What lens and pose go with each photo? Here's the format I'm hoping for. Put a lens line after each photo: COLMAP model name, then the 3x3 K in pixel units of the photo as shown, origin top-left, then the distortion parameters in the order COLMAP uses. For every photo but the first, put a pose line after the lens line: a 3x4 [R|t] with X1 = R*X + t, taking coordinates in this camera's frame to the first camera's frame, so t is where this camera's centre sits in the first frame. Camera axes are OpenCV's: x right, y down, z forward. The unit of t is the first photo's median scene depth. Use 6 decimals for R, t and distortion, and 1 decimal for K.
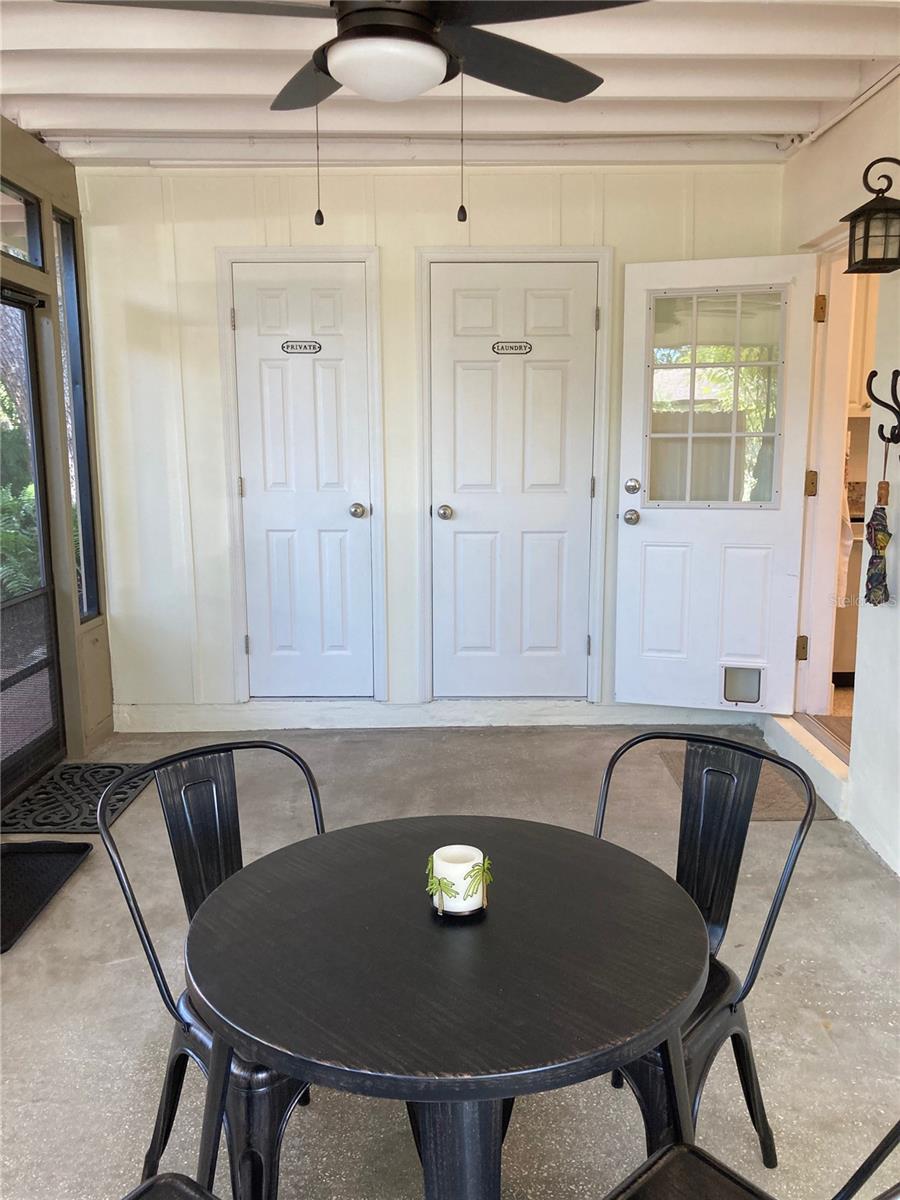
lens RADIAL K [[983.6, 0, 450.0], [0, 983.6, 600.0], [0, 0, 1]] dist [0.004693, -0.006457]
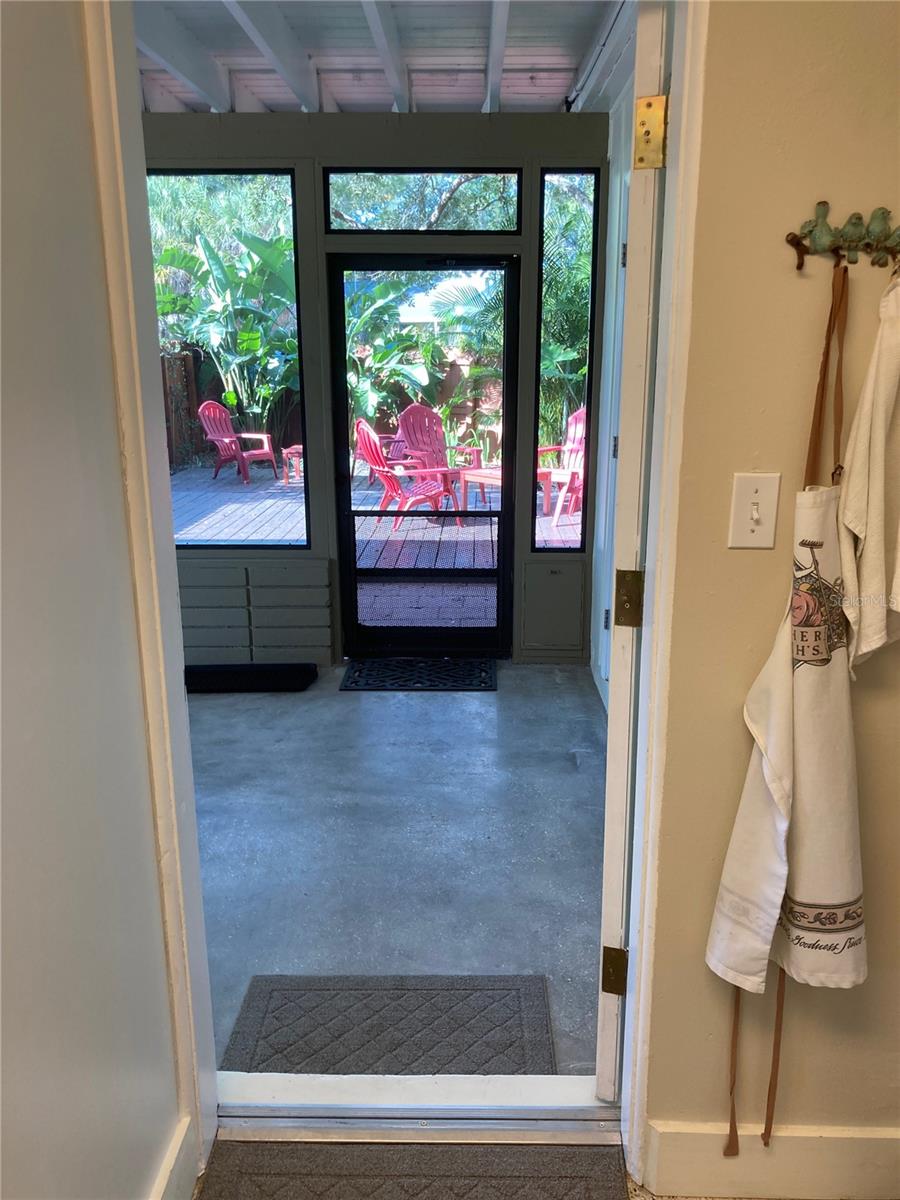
lens RADIAL K [[983.6, 0, 450.0], [0, 983.6, 600.0], [0, 0, 1]] dist [0.004693, -0.006457]
pose [[0.001630, 0.262520, -0.964925, 0.654036], [-0.171606, 0.950686, 0.258357, -0.176388], [0.985164, 0.165166, 0.046600, 0.818870]]
